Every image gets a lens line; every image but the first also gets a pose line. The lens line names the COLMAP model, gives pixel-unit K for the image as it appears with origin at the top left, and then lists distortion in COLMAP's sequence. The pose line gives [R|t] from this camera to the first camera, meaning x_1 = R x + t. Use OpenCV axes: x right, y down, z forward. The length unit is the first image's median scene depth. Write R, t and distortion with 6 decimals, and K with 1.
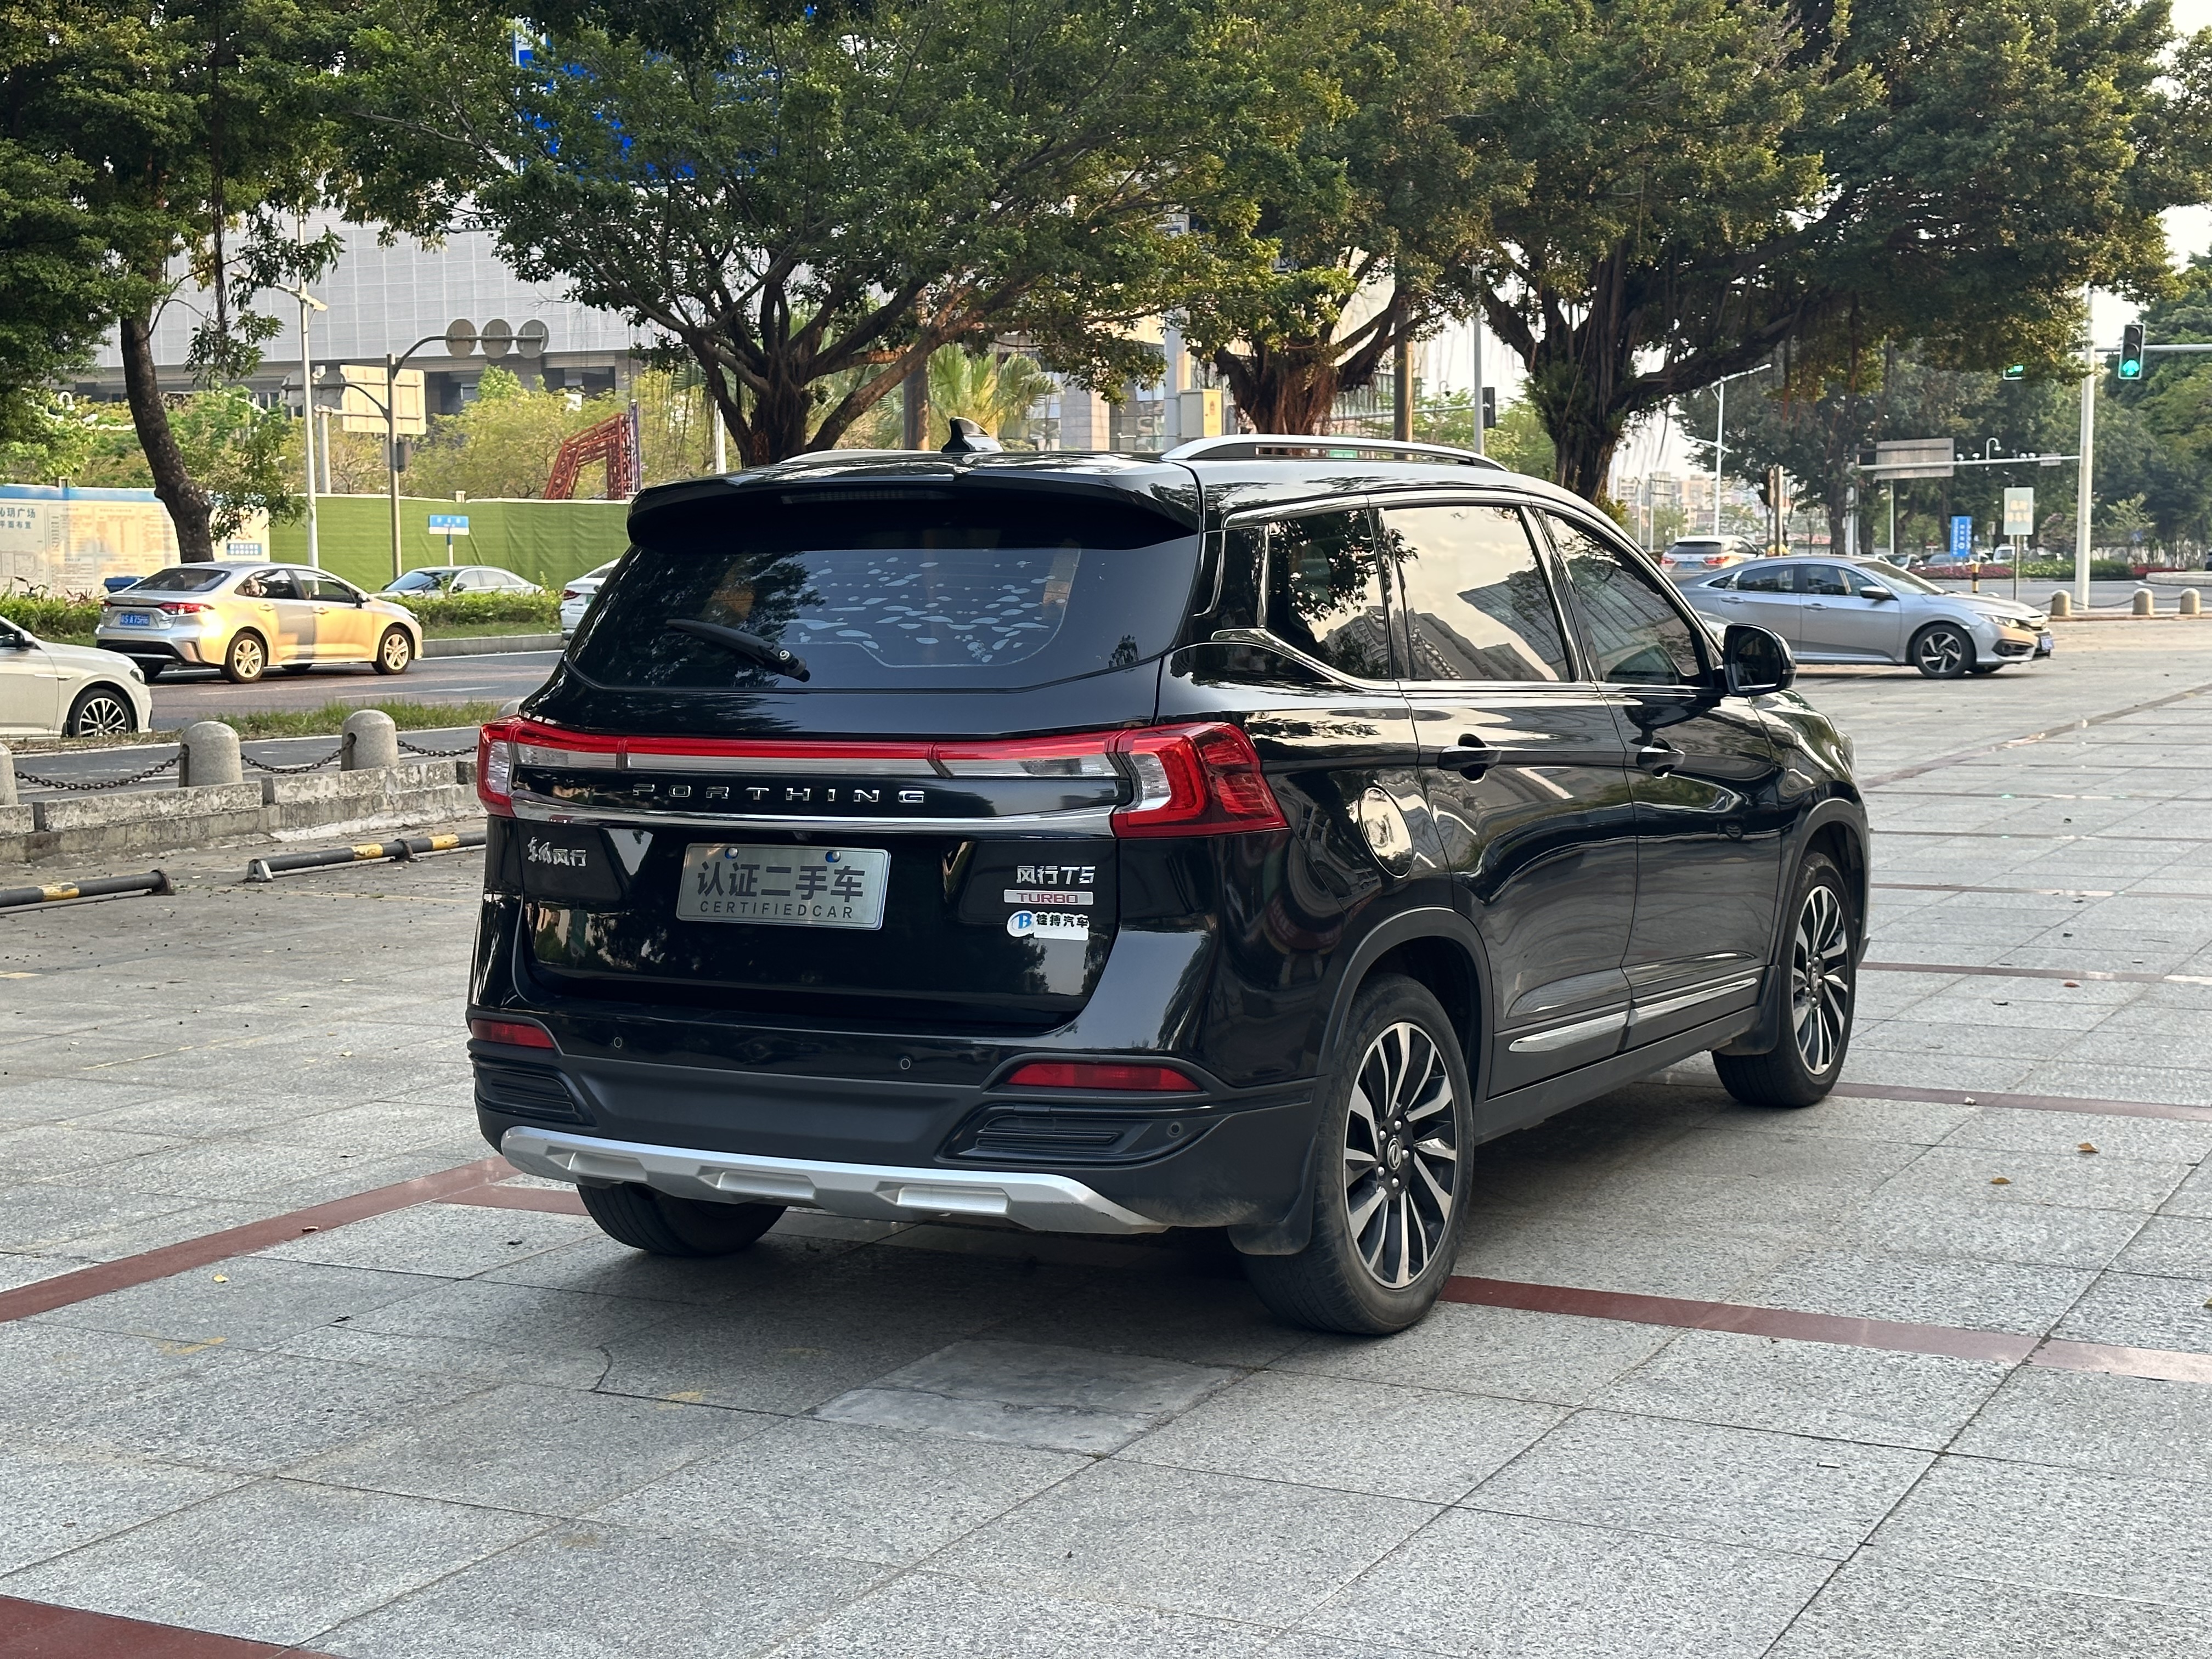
lens RADIAL K [[3052.1, 0, 1117.8], [0, 3052.1, 842.9], [0, 0, 1]] dist [0.156339, -0.206153]
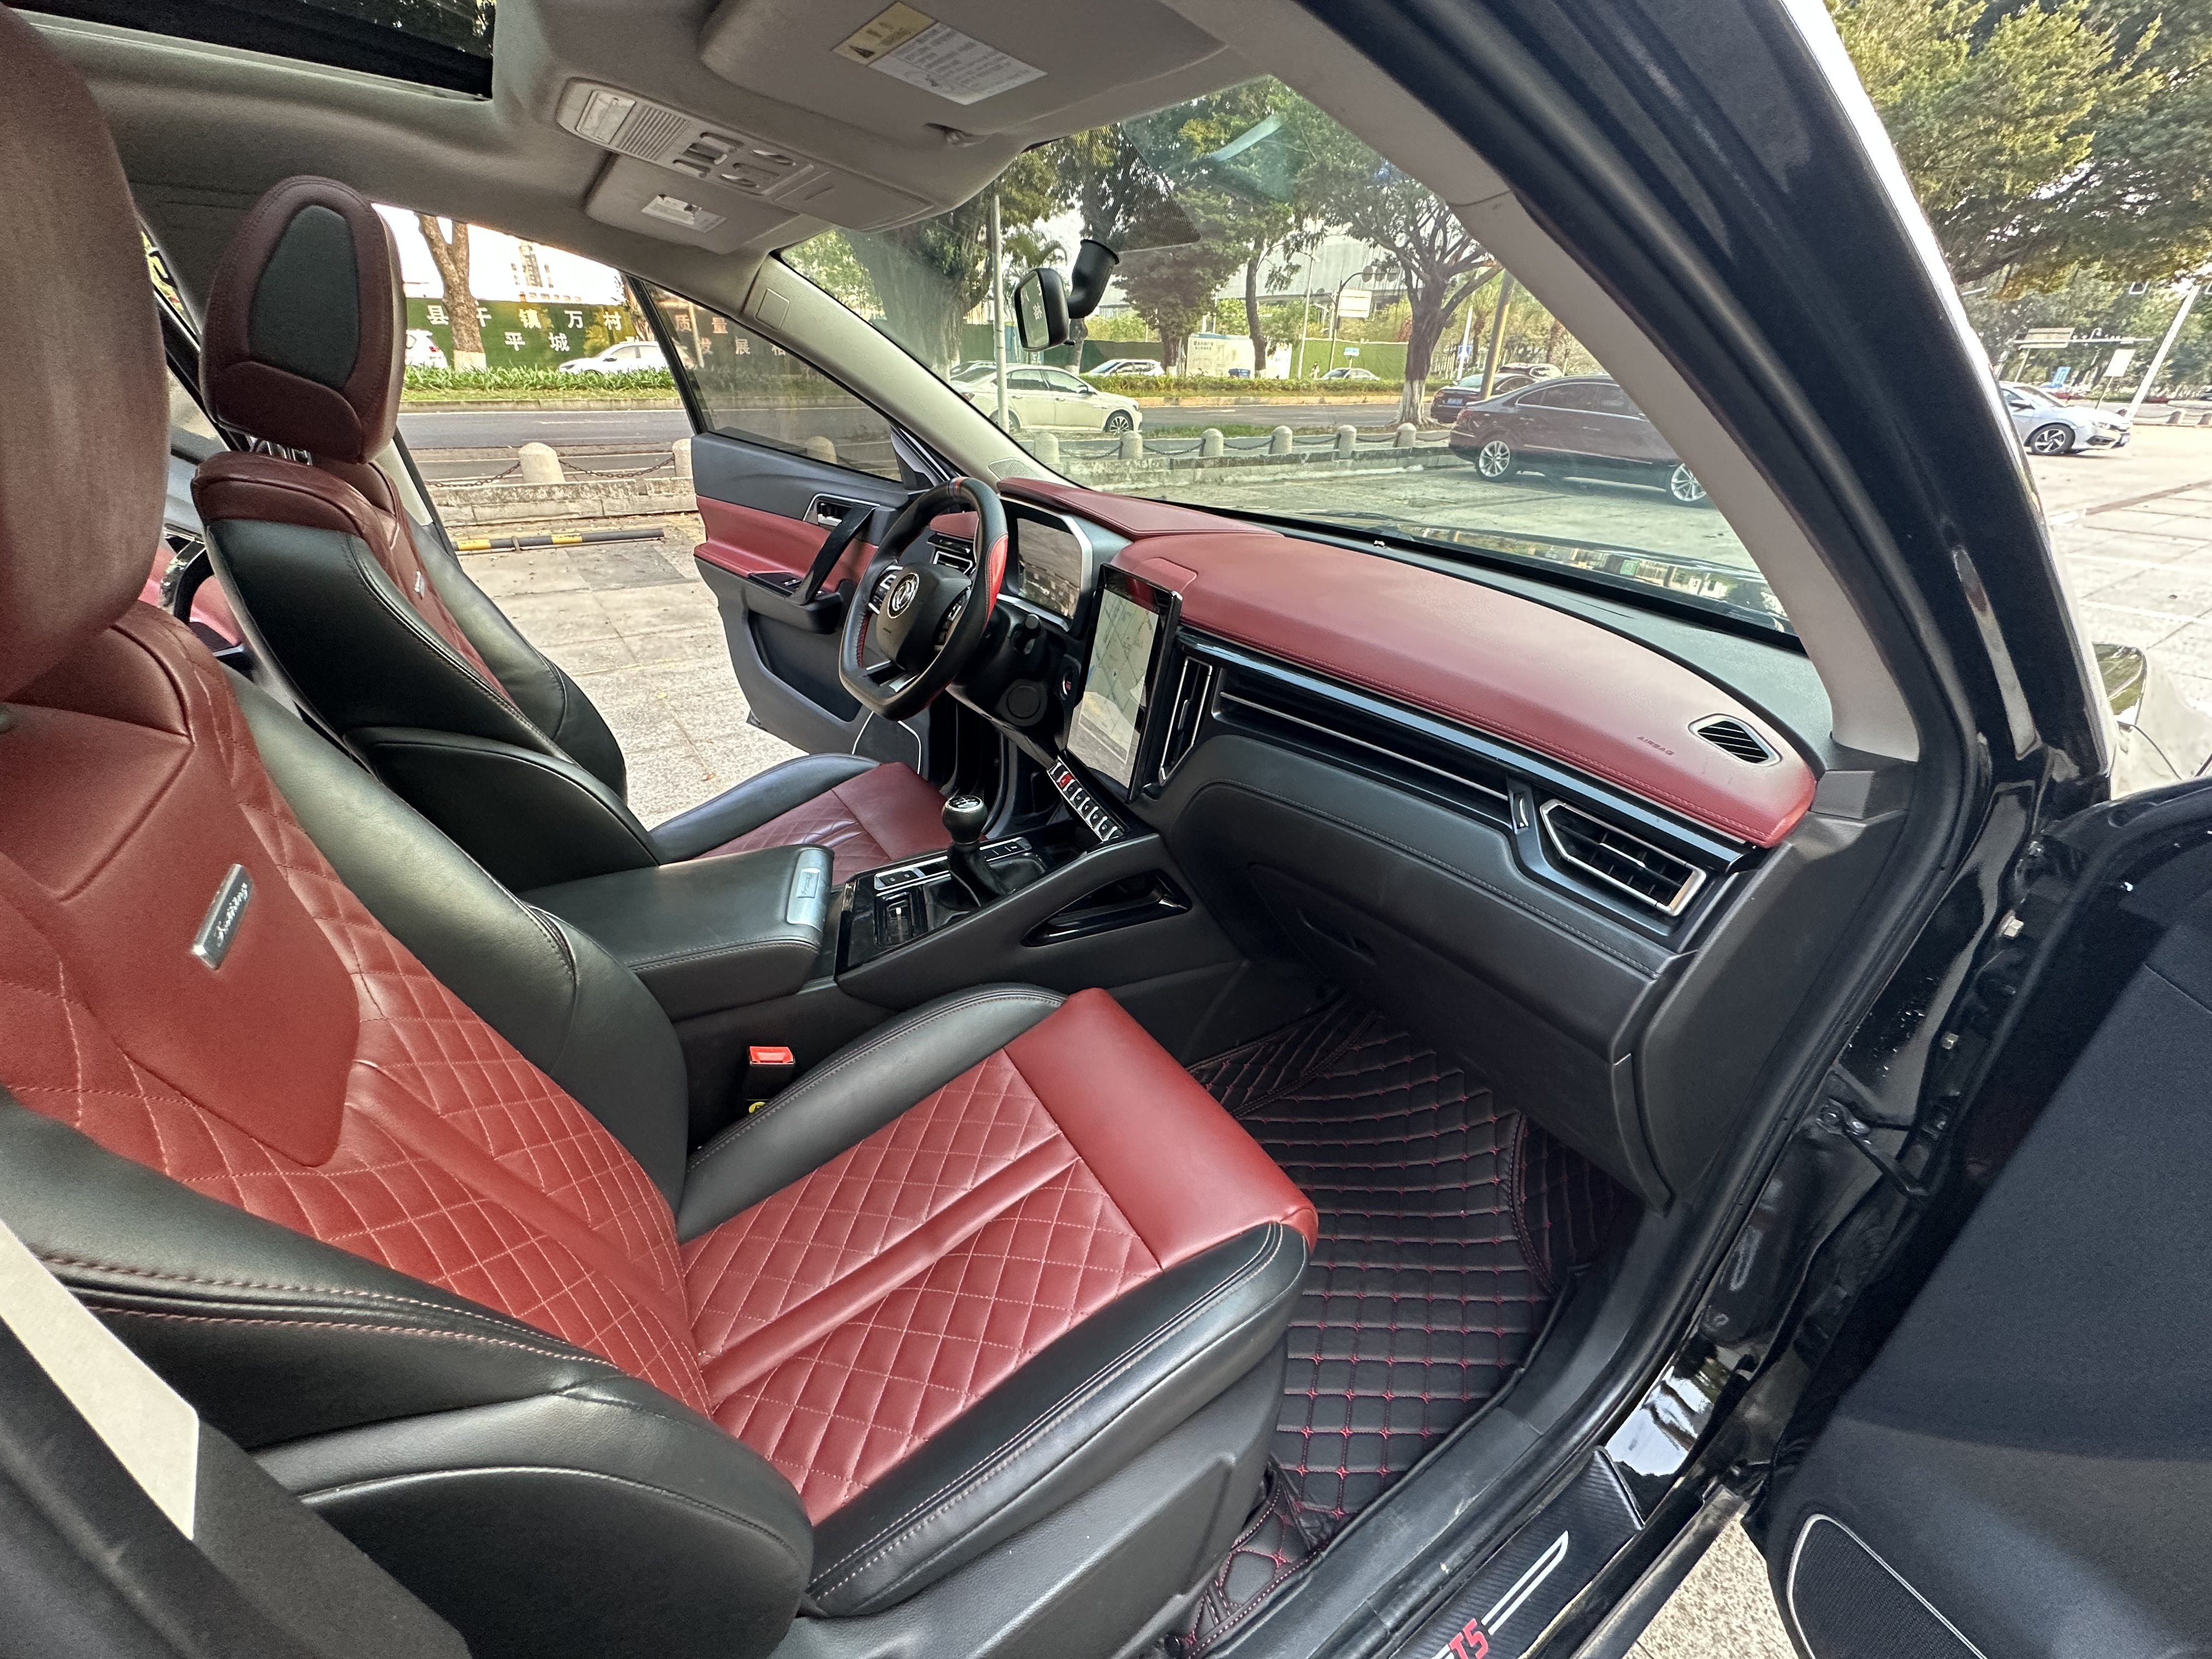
lens RADIAL K [[874.1, 0, 1097.5], [0, 874.1, 835.9], [0, 0, 1]] dist [-0.001693, -0.000788]
pose [[0.875290, 0.251815, -0.412865, 0.218891], [-0.070580, 0.911111, 0.406072, -0.100791], [0.478421, -0.326291, 0.815259, 1.238014]]
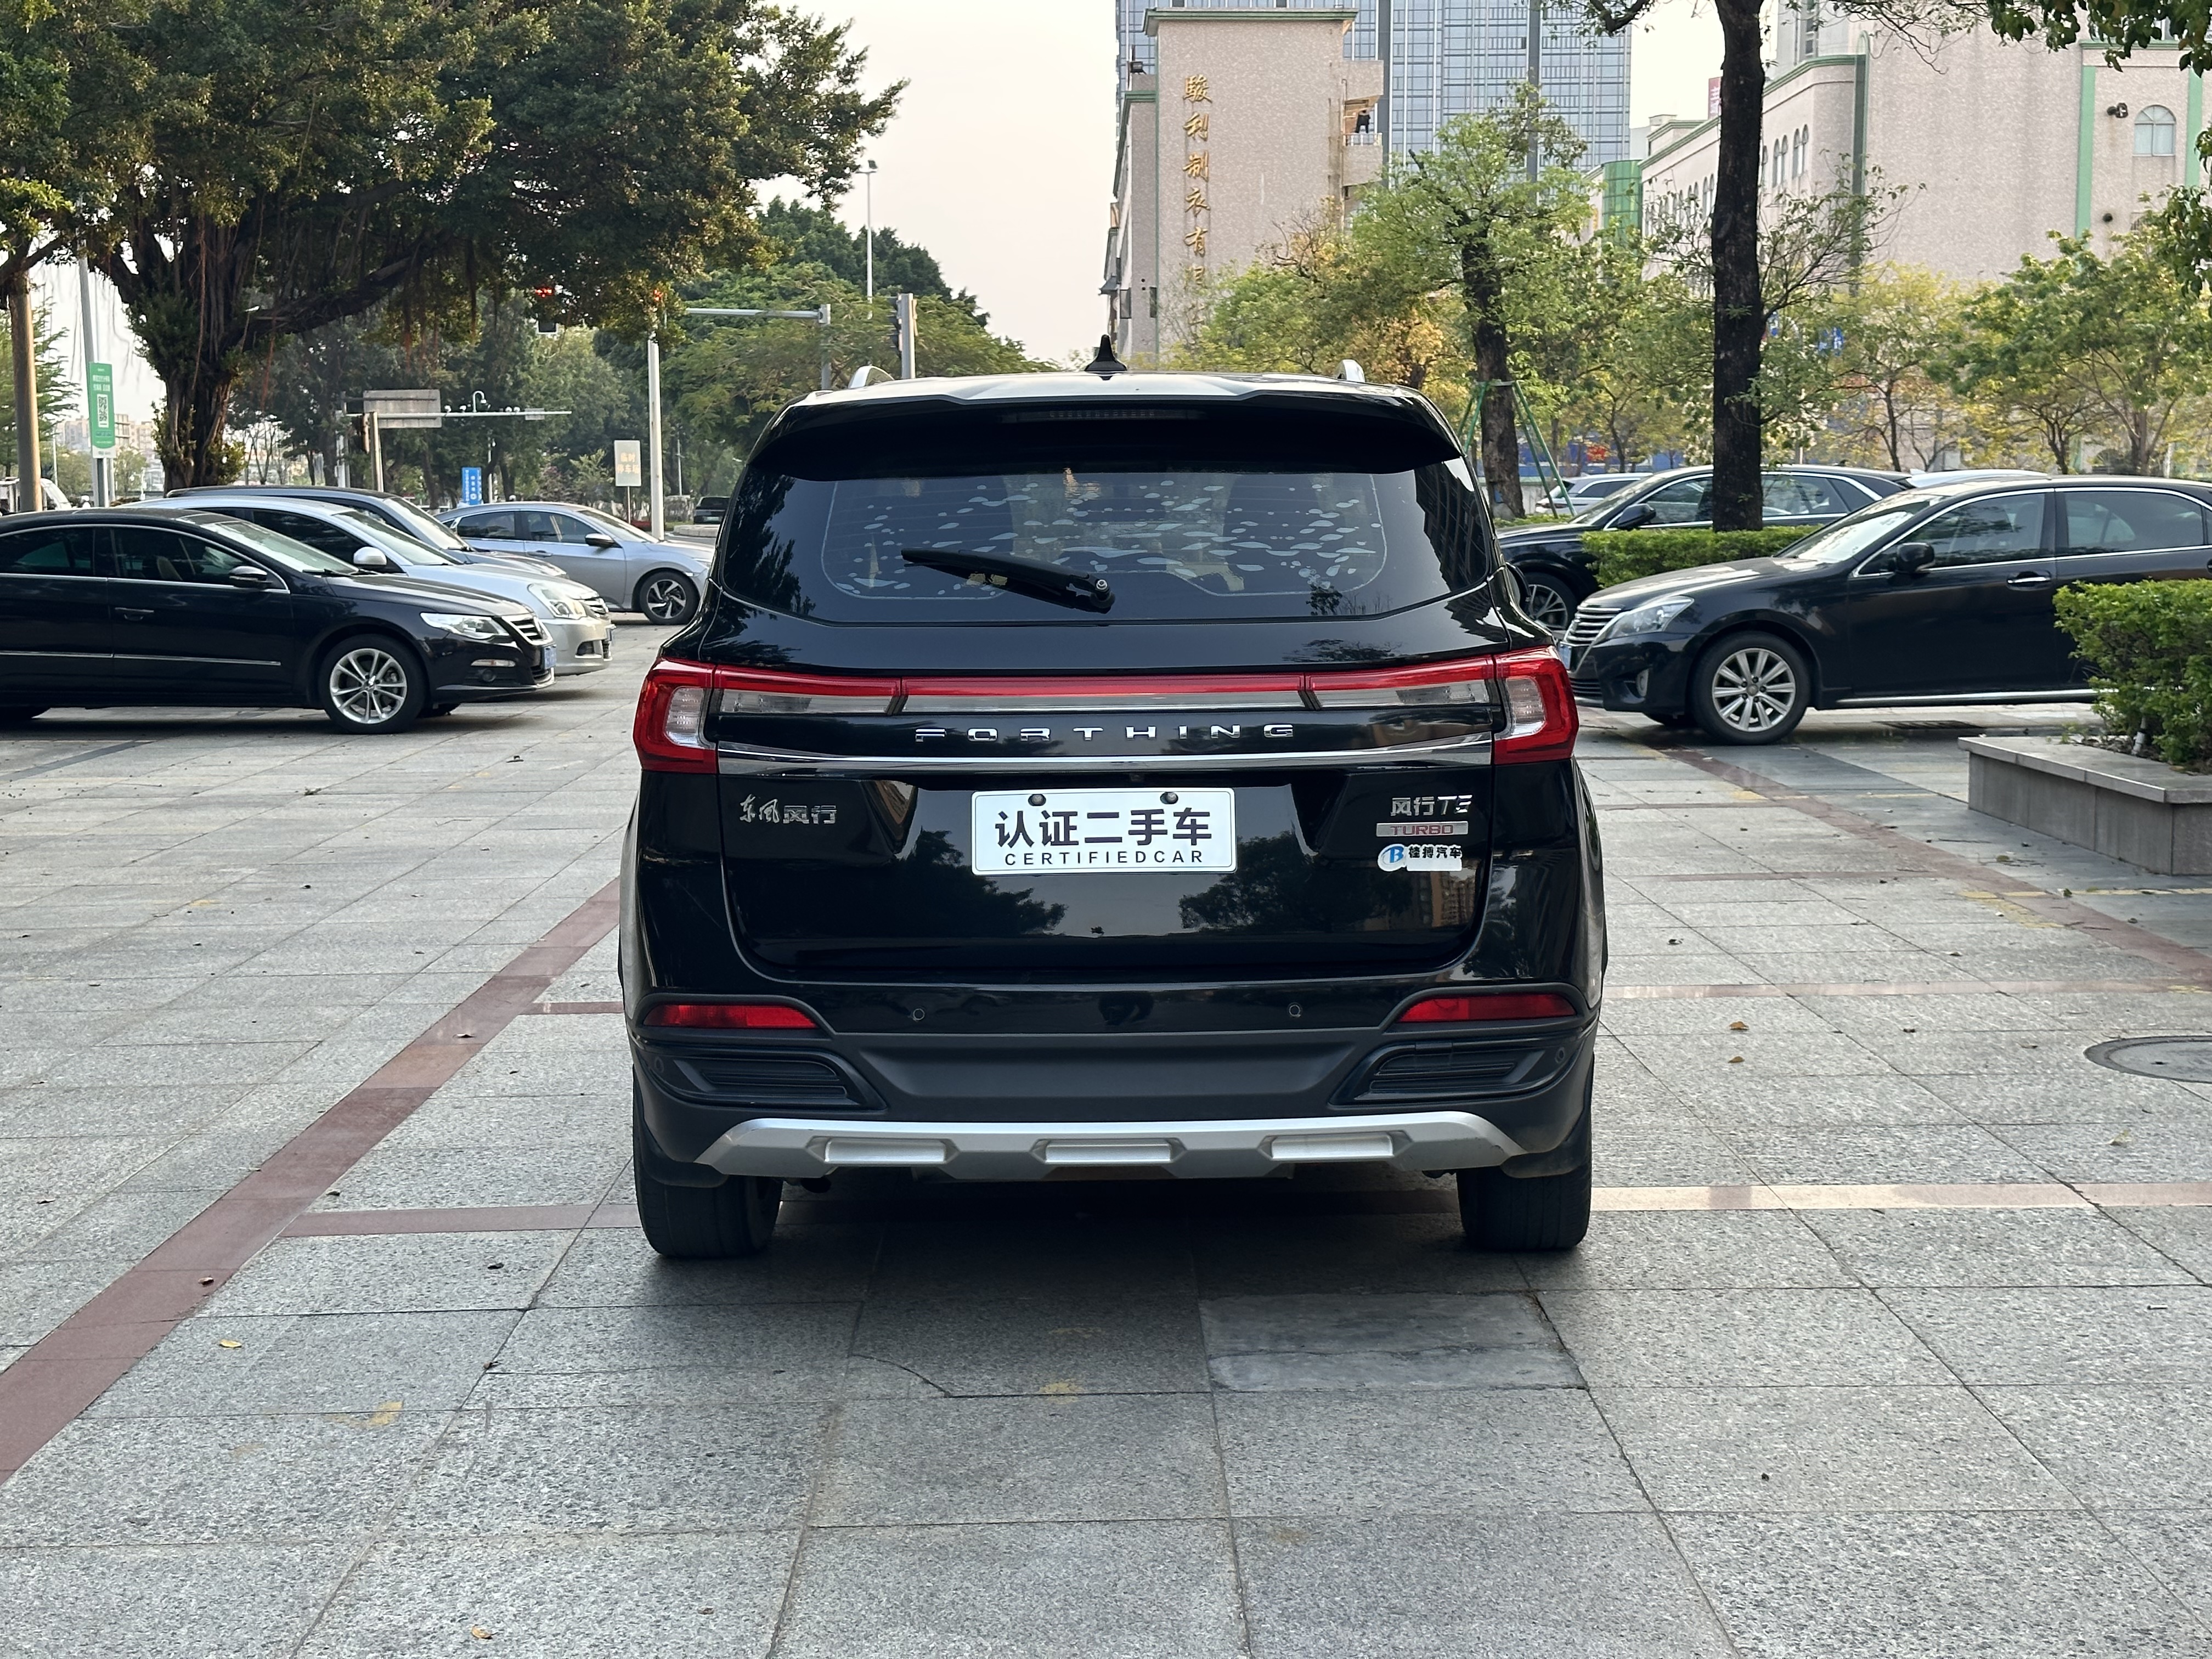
lens RADIAL K [[3067.4, 0, 1106.0], [0, 3067.4, 829.5], [0, 0, 1]] dist [0.143375, -0.110685]
pose [[0.882081, -0.046286, 0.468819, -0.543373], [0.041057, 0.998928, 0.021376, -0.006779], [-0.469306, 0.000393, 0.883035, 0.172859]]
